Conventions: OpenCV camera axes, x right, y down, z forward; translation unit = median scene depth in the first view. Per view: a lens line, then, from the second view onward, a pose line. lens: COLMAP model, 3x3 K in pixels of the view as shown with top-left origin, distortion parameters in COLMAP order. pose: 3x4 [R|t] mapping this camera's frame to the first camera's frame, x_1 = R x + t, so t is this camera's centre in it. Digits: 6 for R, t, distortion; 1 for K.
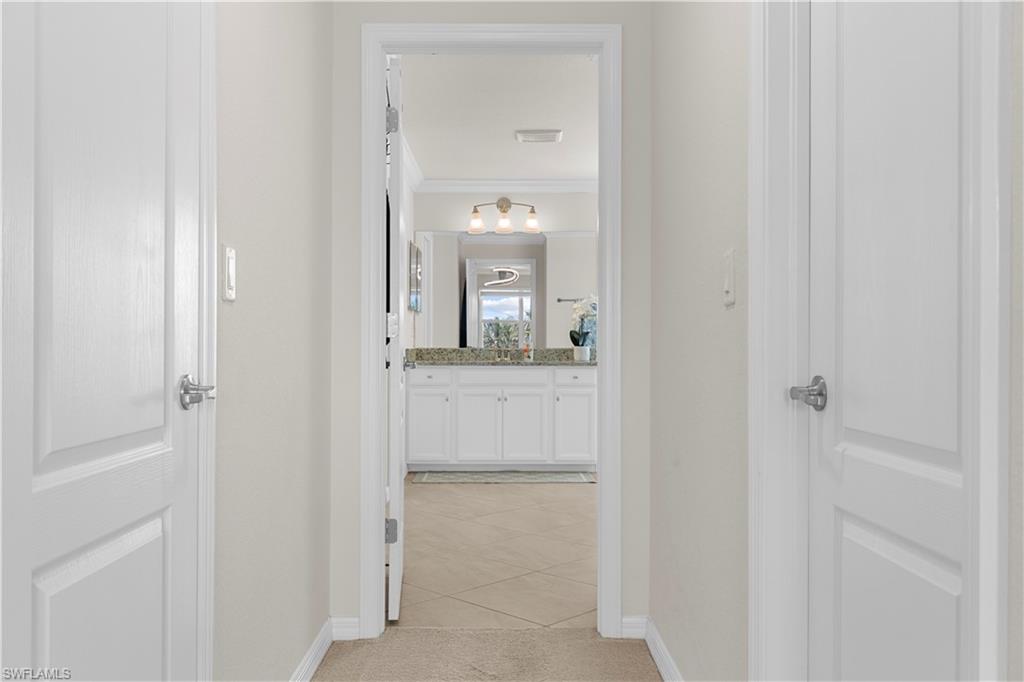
lens RADIAL K [[882.8, 0, 511.6], [0, 882.8, 342.3], [0, 0, 1]] dist [0.003208, -0.000169]
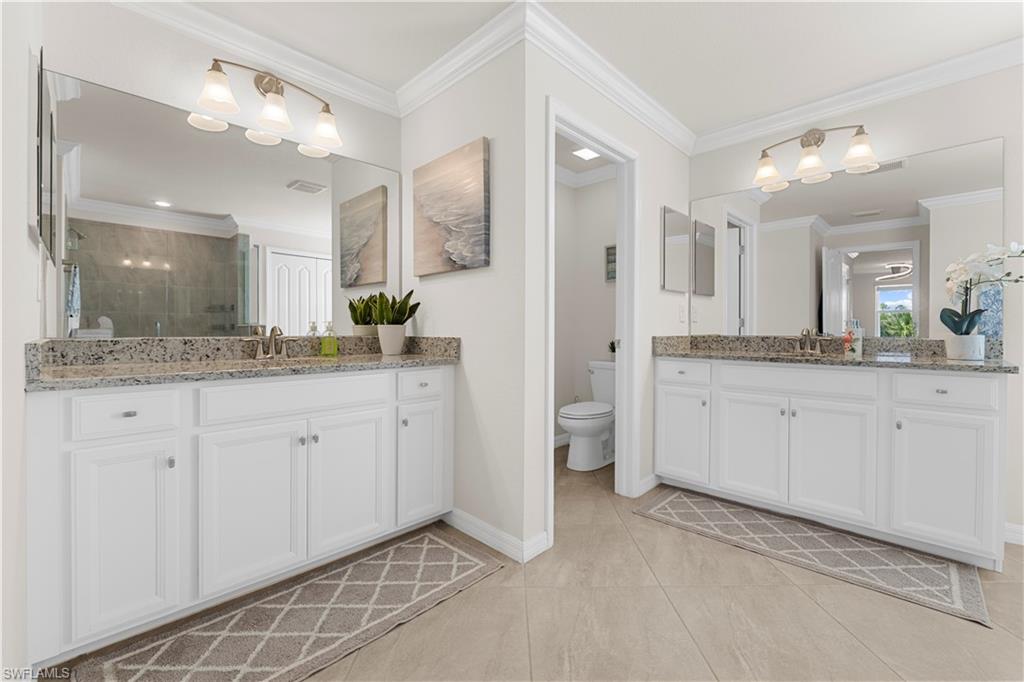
lens RADIAL K [[428.3, 0, 513.8], [0, 428.3, 331.5], [0, 0, 1]] dist [-0.003527, -0.000325]
pose [[0.709007, 0.005074, -0.705183, 0.066249], [-0.000828, 0.999979, 0.006363, 0.000465], [0.705201, -0.003928, 0.708996, 0.584505]]
